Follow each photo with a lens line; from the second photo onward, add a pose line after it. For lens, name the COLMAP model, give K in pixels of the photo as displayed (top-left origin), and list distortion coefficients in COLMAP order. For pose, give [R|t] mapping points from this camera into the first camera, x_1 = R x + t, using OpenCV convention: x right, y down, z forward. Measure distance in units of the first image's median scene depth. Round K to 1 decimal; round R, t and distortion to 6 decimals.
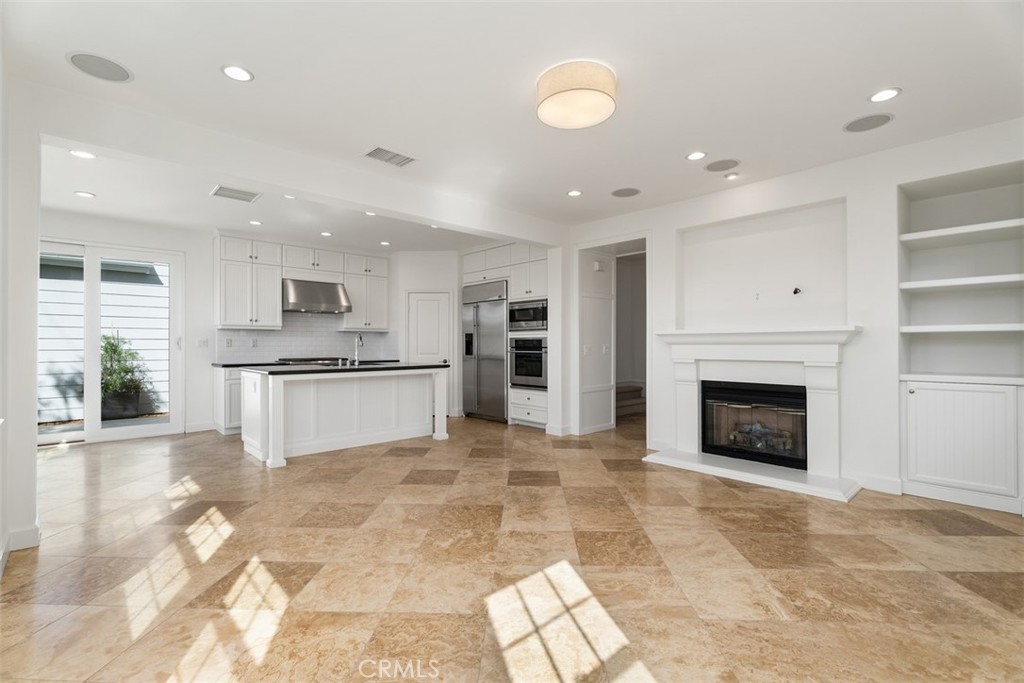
lens RADIAL K [[459.6, 0, 512.8], [0, 459.6, 343.2], [0, 0, 1]] dist [0.007105, 0.000147]
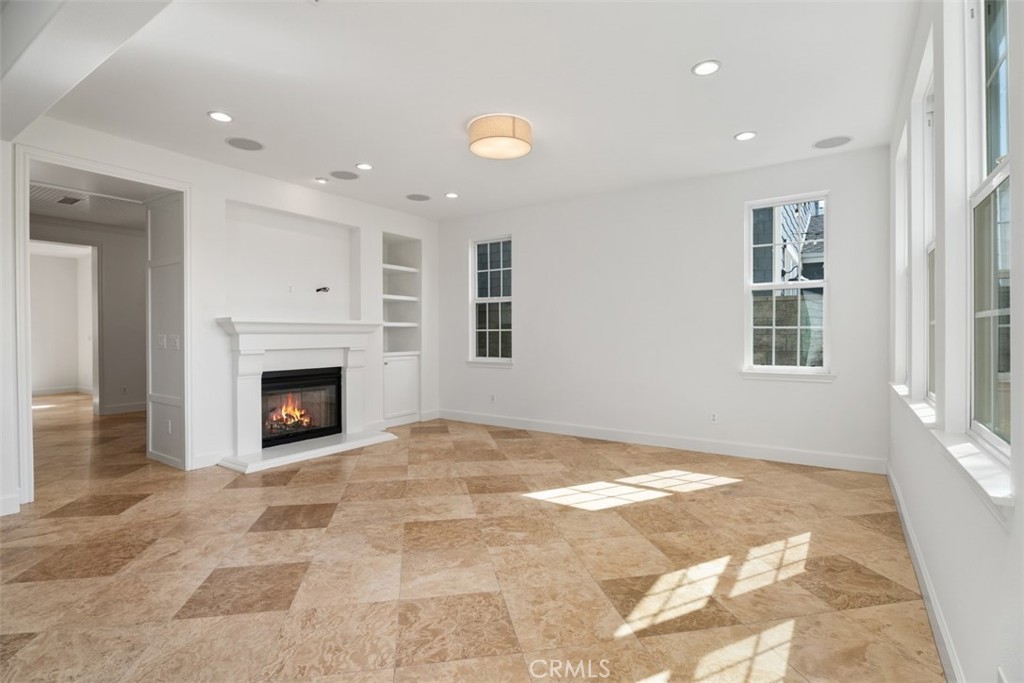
lens RADIAL K [[496.3, 0, 511.8], [0, 496.3, 334.6], [0, 0, 1]] dist [-0.001143, -0.000311]
pose [[-0.225613, 0.001222, 0.974216, -1.387717], [-0.001944, 0.999997, -0.001704, 0.010487], [-0.974215, -0.002279, -0.225610, 1.477378]]
